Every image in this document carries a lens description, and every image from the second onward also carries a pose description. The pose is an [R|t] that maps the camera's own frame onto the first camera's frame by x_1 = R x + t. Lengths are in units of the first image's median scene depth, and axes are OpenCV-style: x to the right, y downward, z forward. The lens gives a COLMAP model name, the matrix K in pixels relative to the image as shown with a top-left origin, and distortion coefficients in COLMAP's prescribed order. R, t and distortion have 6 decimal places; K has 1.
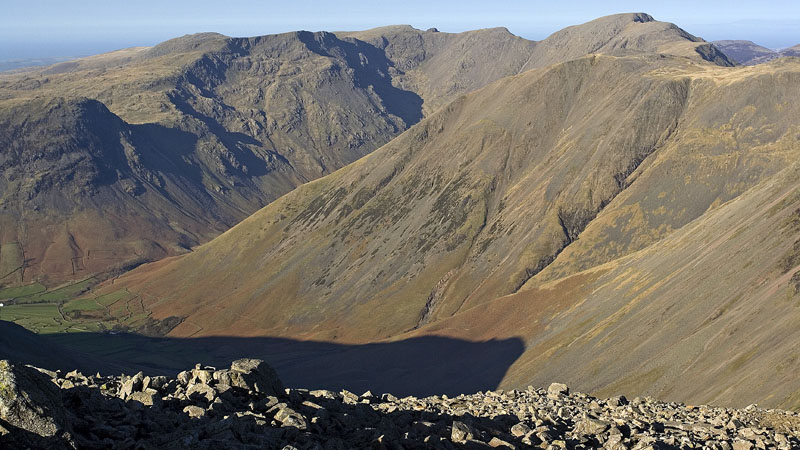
lens RADIAL K [[1408.0, 0, 400.0], [0, 1408.0, 225.2], [0, 0, 1]] dist [0.008794, 0.000000]
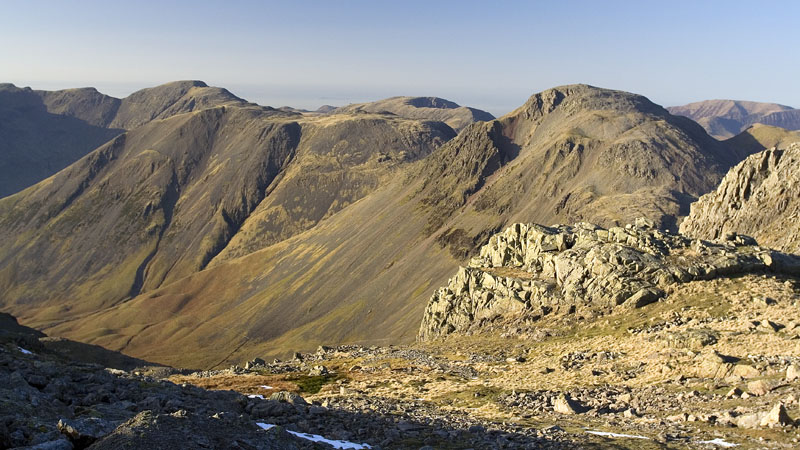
lens RADIAL K [[1104.2, 0, 400.0], [0, 1104.2, 224.4], [0, 0, 1]] dist [-0.015820, 0.000000]
pose [[0.882856, -0.022920, 0.469083, -0.253069], [0.037182, 0.999084, -0.021164, 0.032487], [-0.468169, 0.036126, 0.882900, -0.073844]]
